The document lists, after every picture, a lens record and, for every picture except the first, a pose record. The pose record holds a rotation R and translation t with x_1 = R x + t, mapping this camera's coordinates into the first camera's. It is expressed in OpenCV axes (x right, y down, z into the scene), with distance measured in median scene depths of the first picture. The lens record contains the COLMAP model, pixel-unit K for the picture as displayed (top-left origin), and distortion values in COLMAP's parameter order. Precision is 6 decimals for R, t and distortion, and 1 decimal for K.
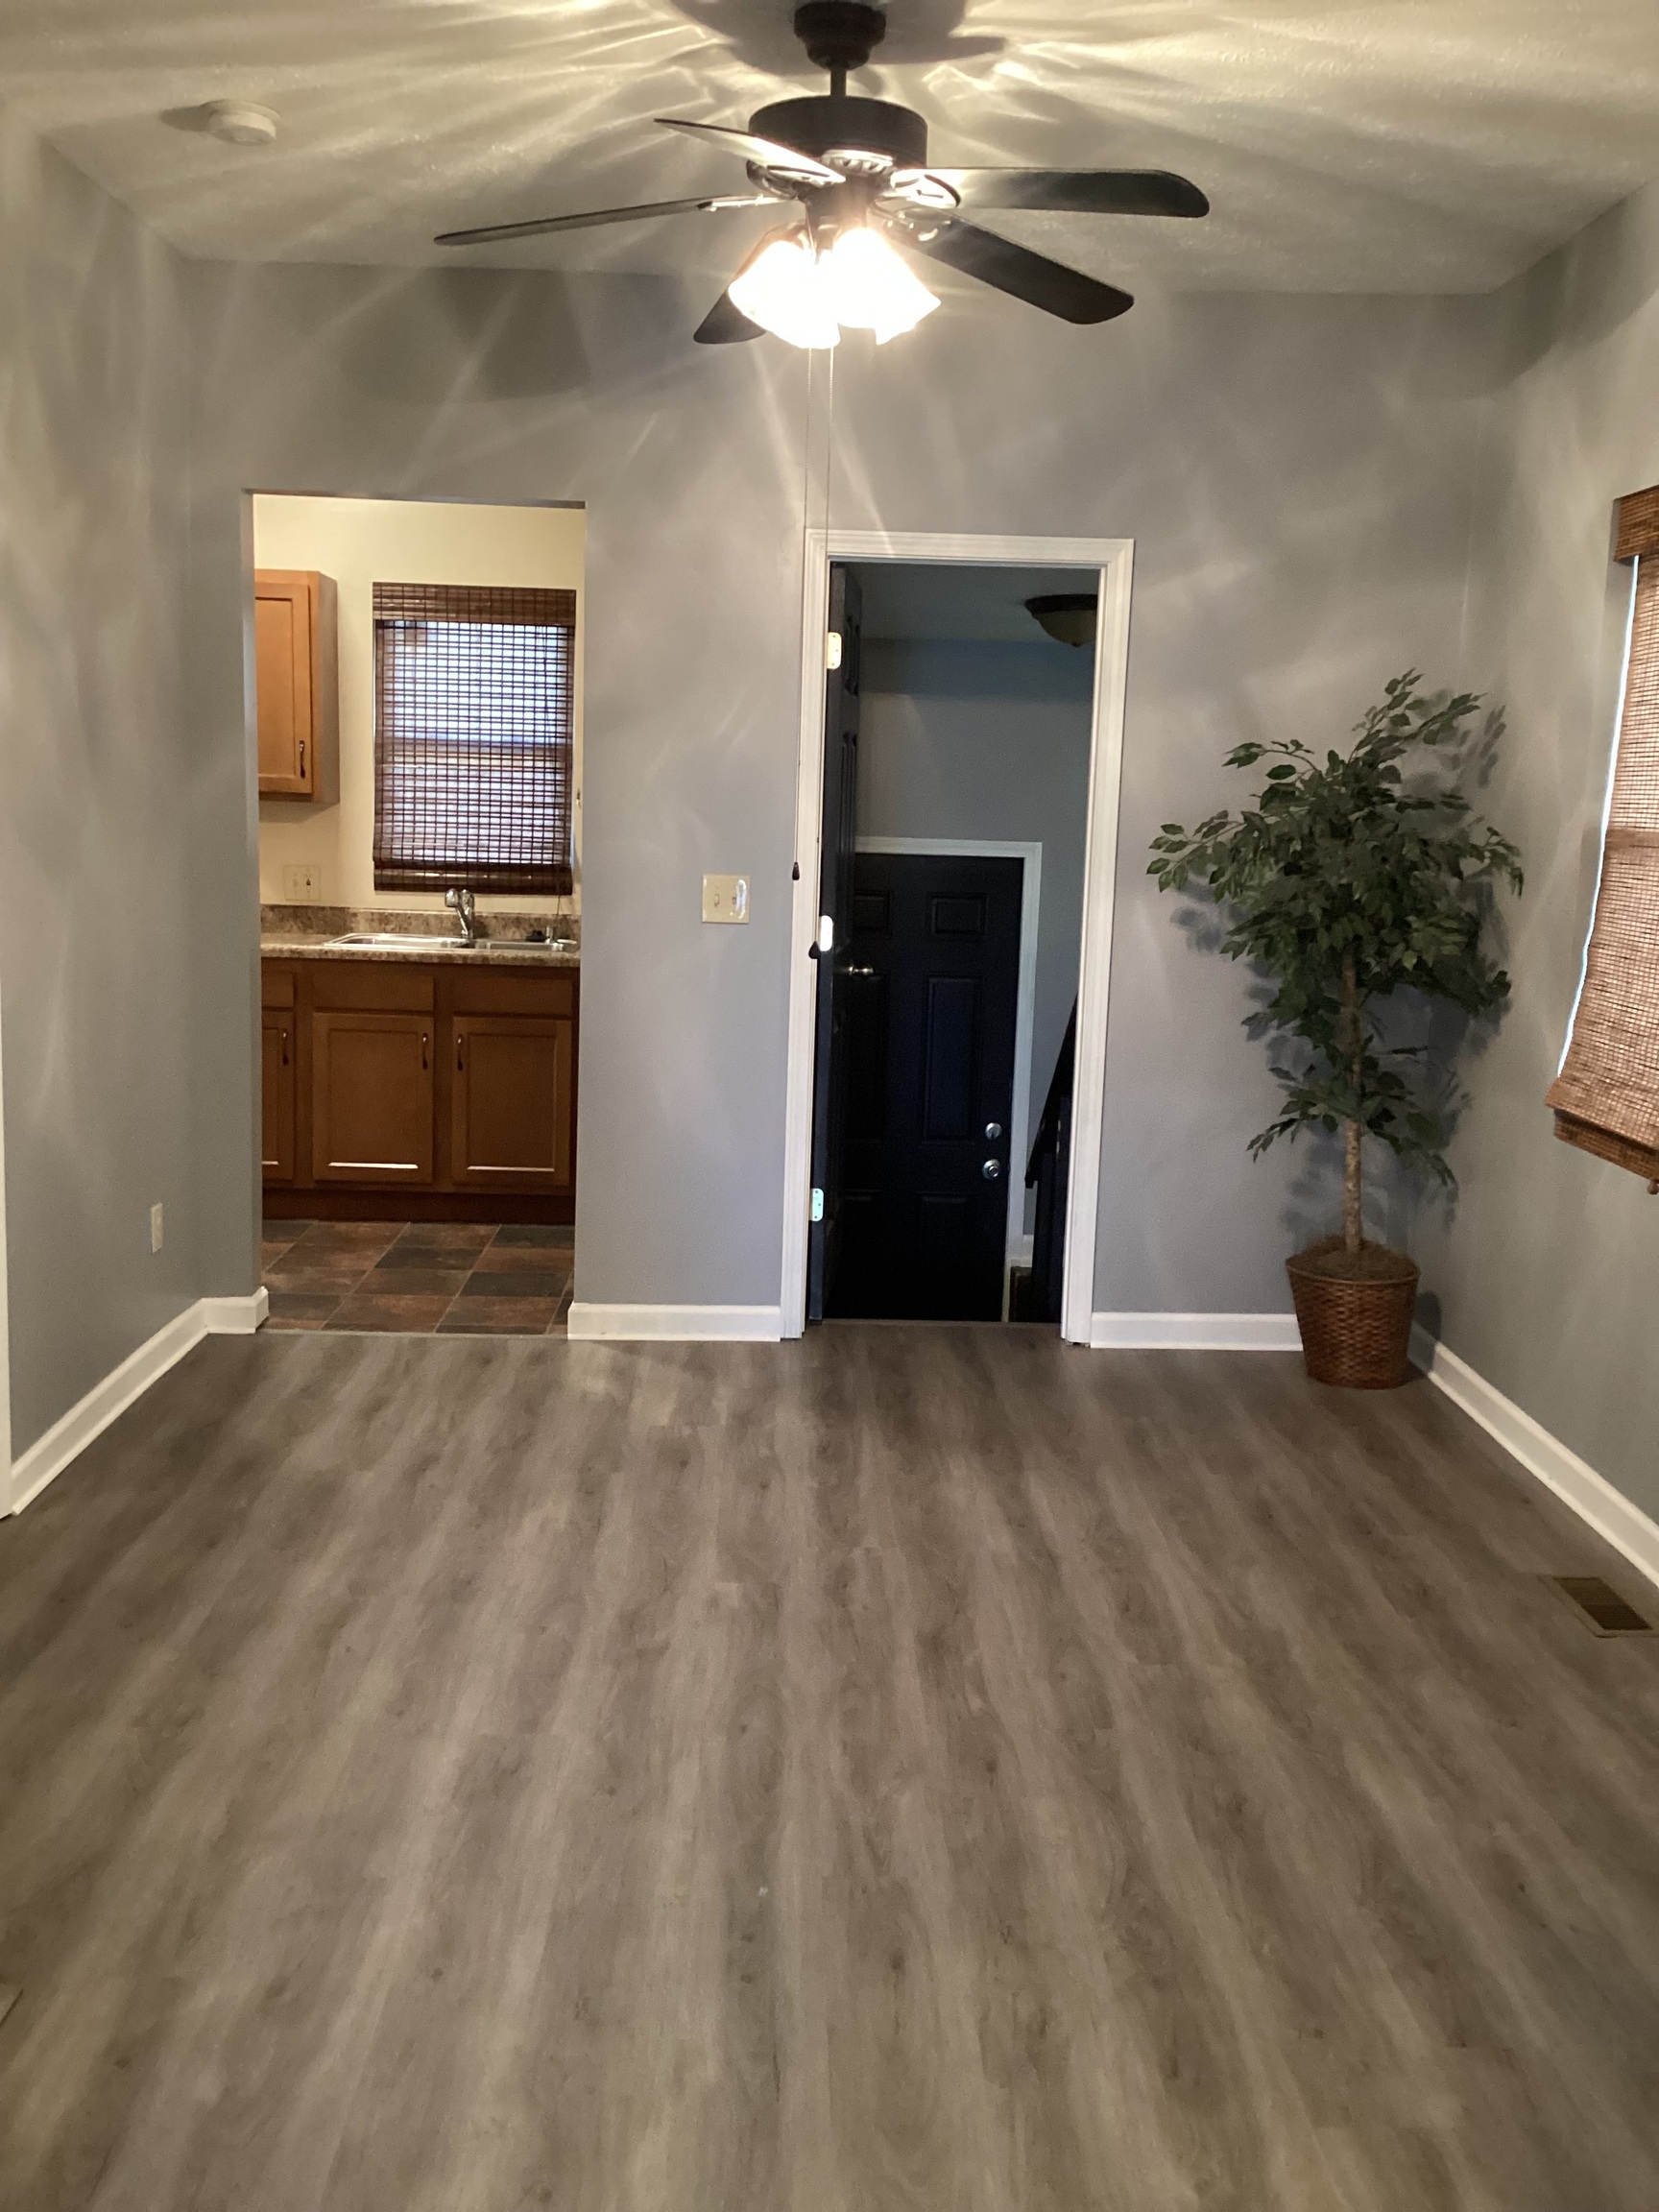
lens RADIAL K [[2006.5, 0, 814.7], [0, 2006.5, 1110.2], [0, 0, 1]] dist [0.061882, 0.000000]
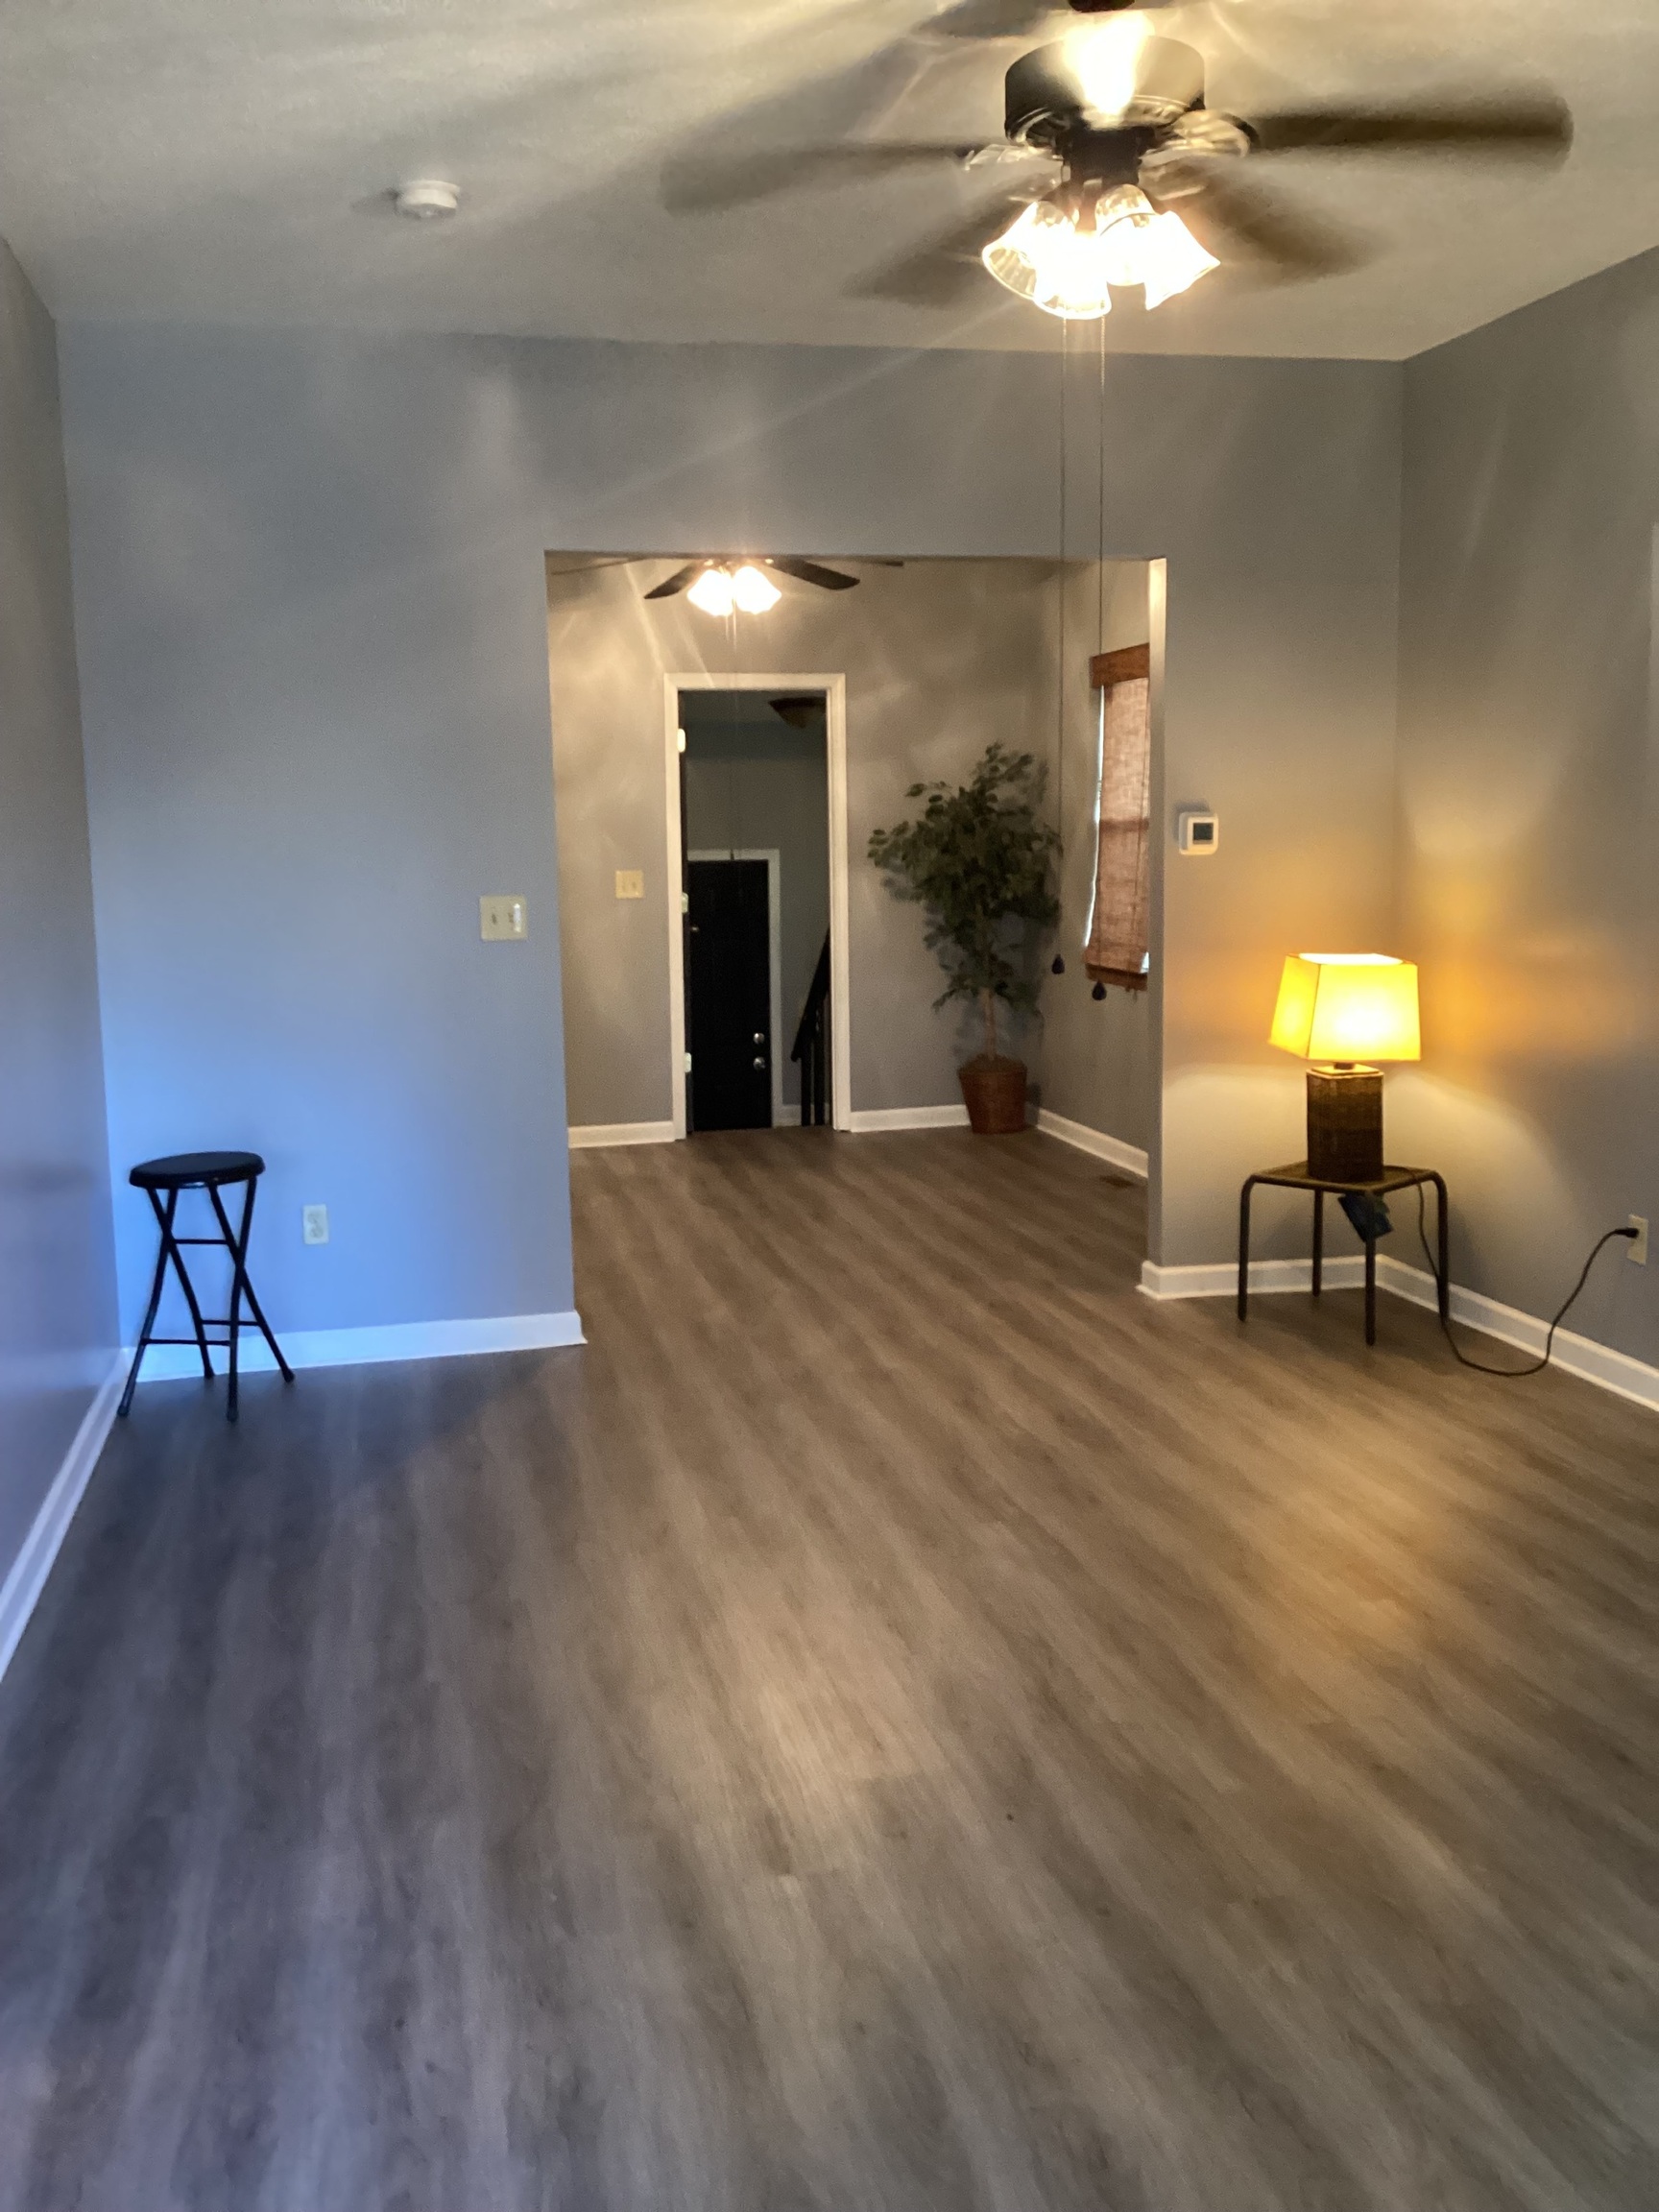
lens RADIAL K [[2006.5, 0, 834.9], [0, 2006.5, 1108.4], [0, 0, 1]] dist [0.061882, 0.000000]
pose [[0.978814, -0.072610, 0.191444, -0.223051], [0.075573, 0.997106, -0.008213, 0.118342], [-0.190293, 0.022507, 0.981469, -0.753529]]
